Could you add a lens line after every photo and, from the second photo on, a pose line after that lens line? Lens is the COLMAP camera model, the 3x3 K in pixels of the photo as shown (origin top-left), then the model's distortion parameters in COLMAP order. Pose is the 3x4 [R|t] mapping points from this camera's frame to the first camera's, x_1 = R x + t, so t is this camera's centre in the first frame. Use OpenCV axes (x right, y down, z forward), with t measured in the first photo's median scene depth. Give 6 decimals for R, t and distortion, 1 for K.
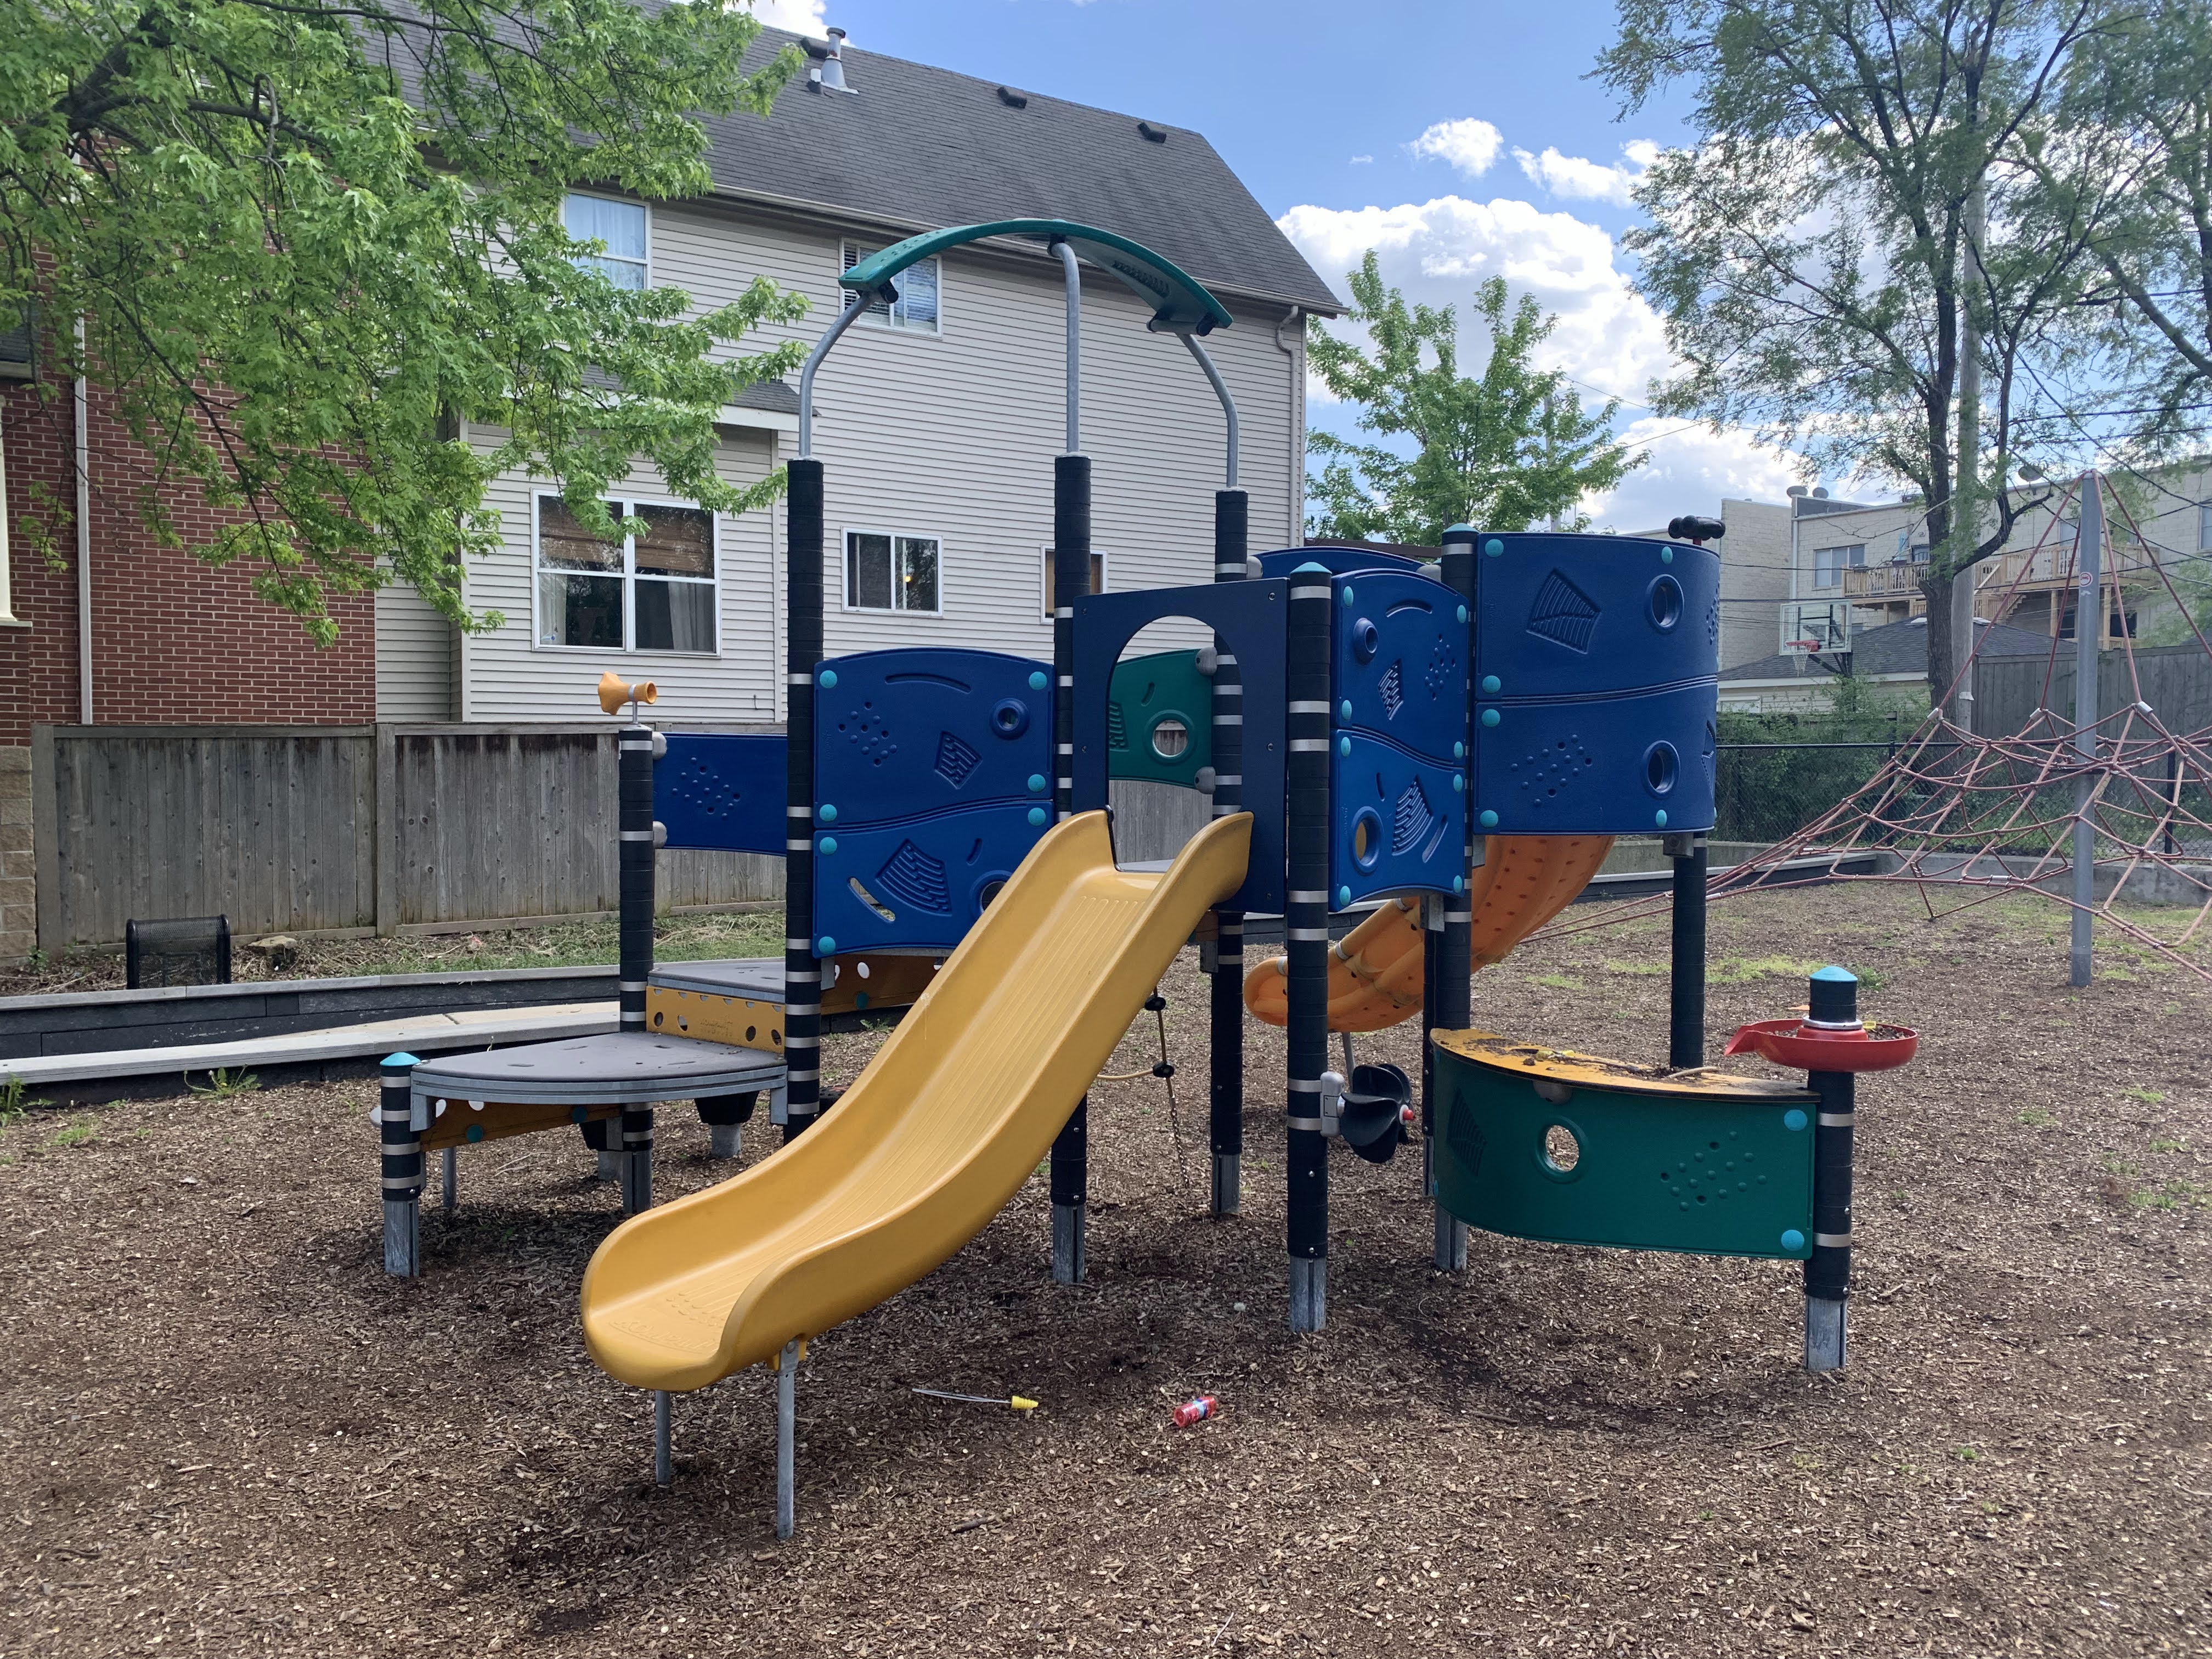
lens RADIAL K [[1687.3, 0, 1098.5], [0, 1687.3, 816.1], [0, 0, 1]] dist [0.042637, -0.043349]
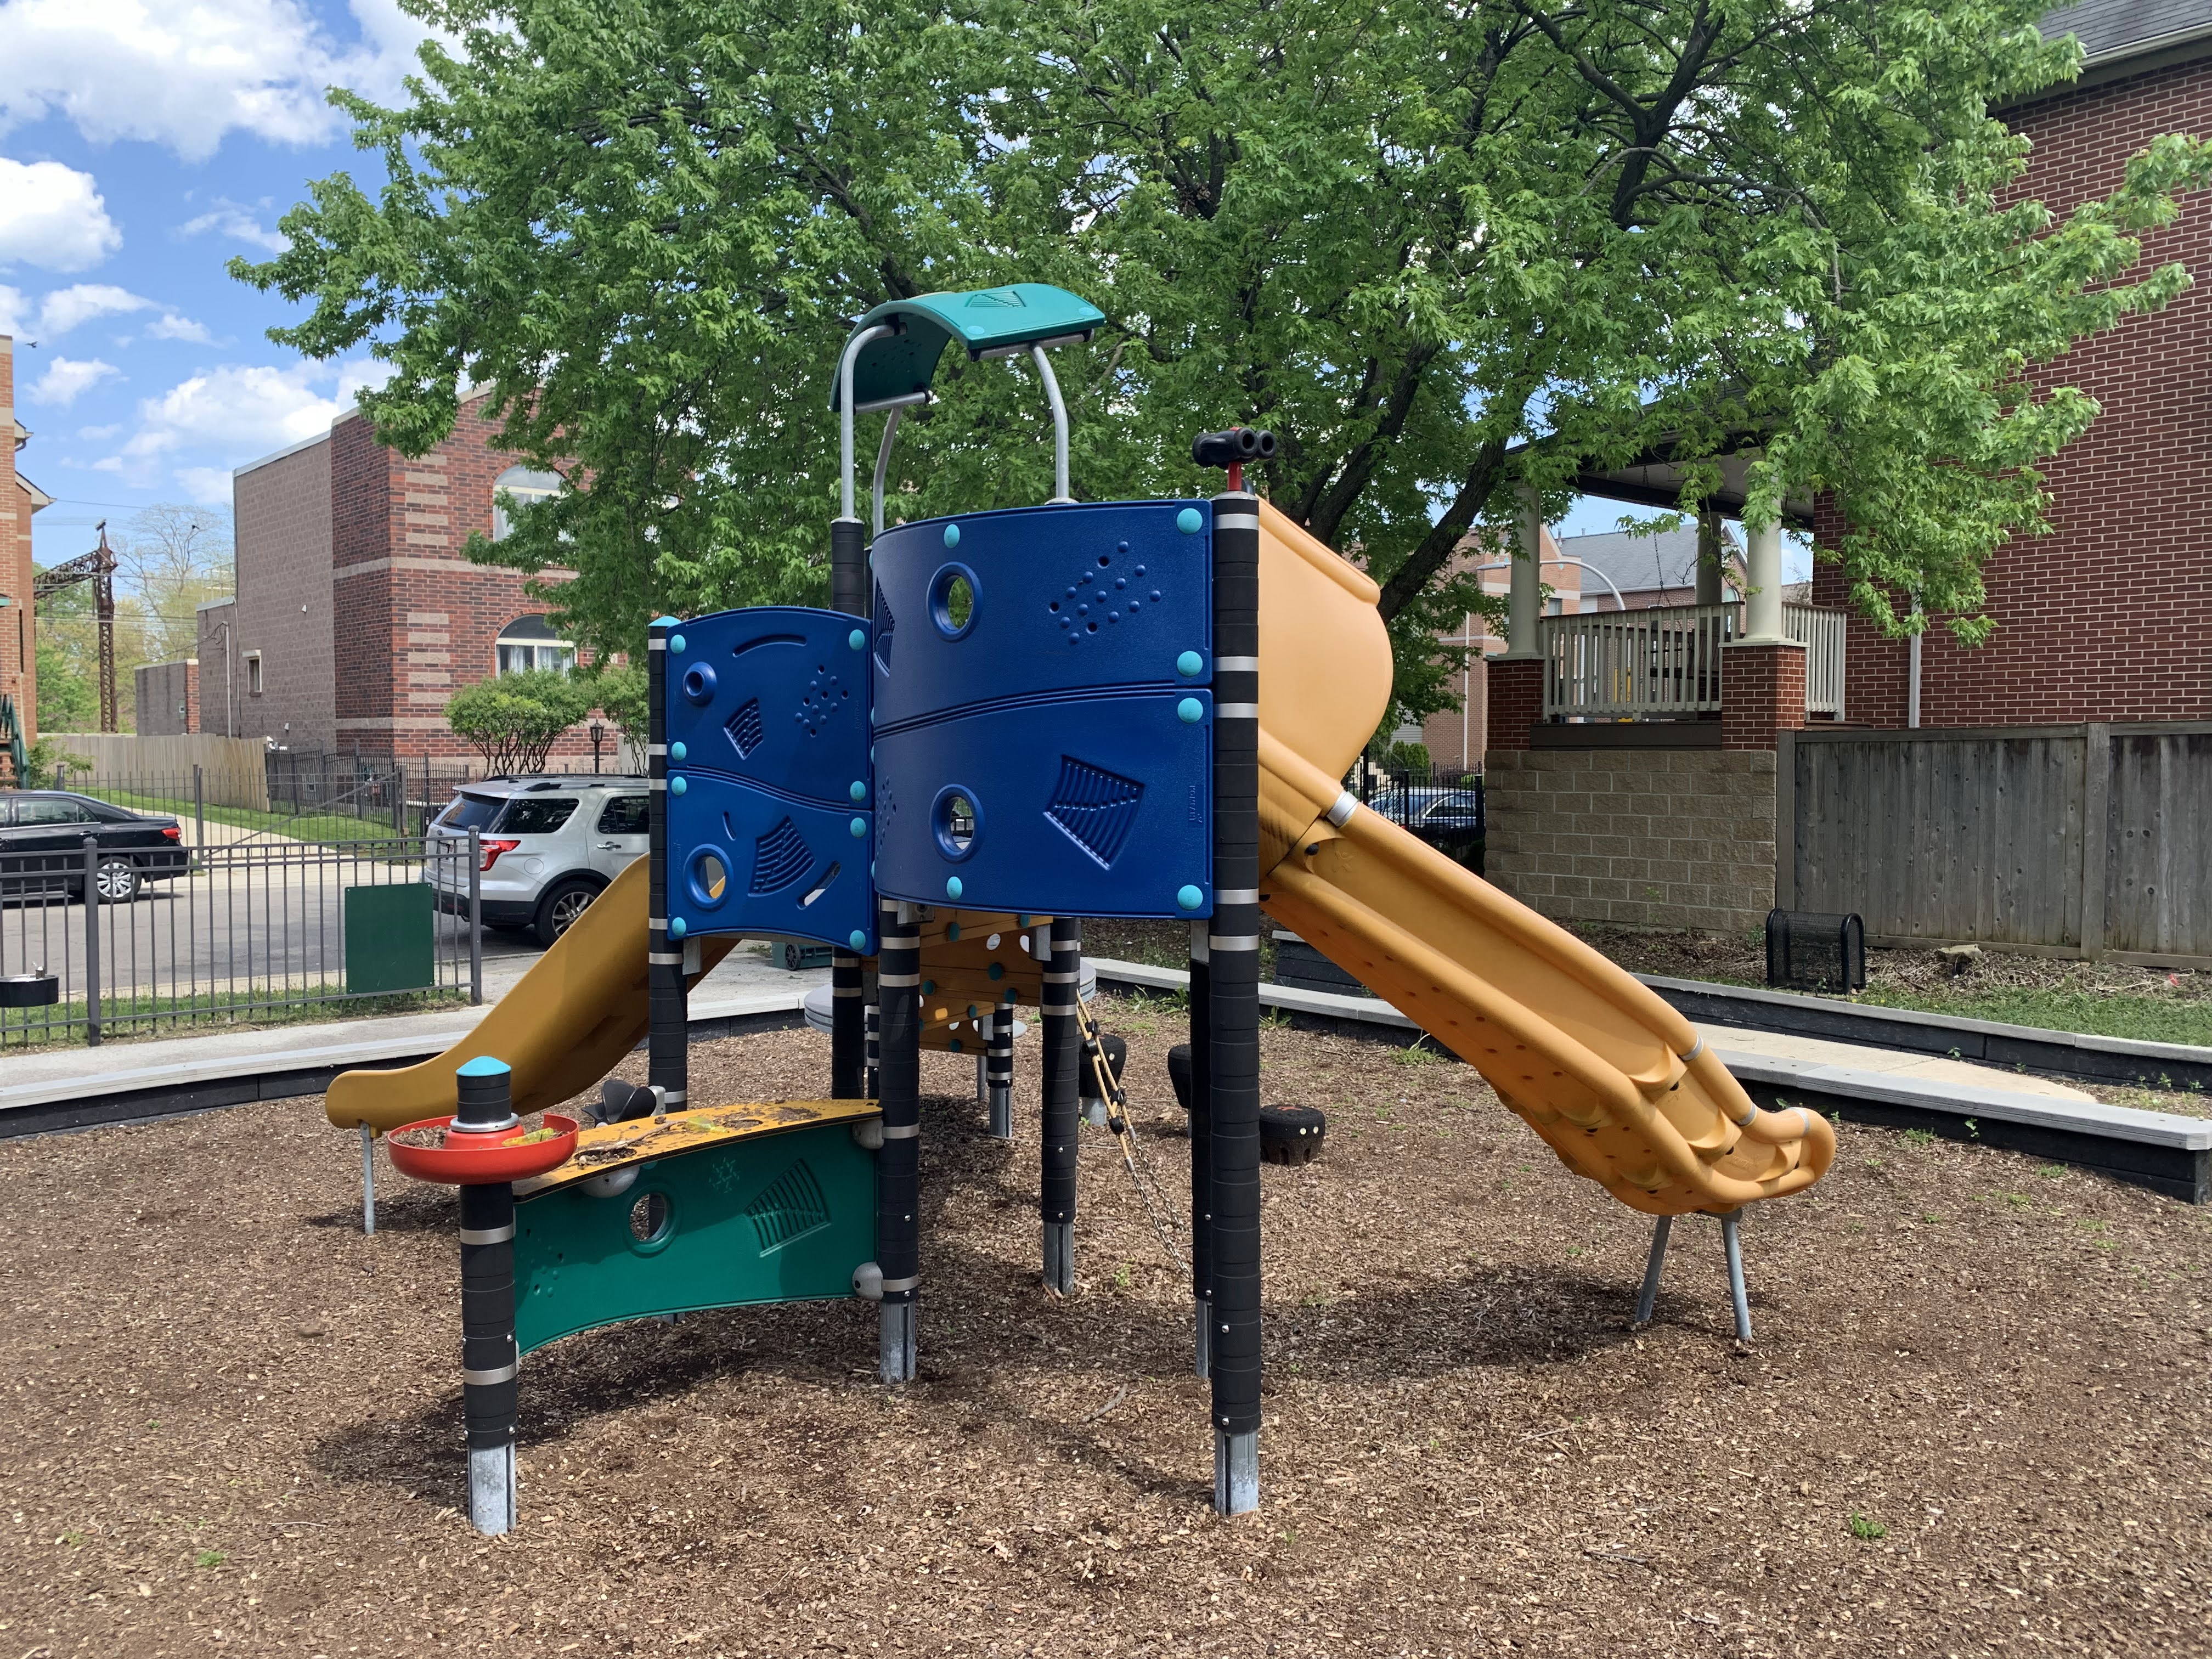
lens RADIAL K [[1660.7, 0, 1106.0], [0, 1660.7, 829.5], [0, 0, 1]] dist [0.065735, -0.079217]
pose [[0.173061, 0.045805, -0.983845, 0.364694], [-0.032033, 0.998651, 0.040859, -0.017925], [0.984390, 0.024444, 0.174295, 0.338747]]
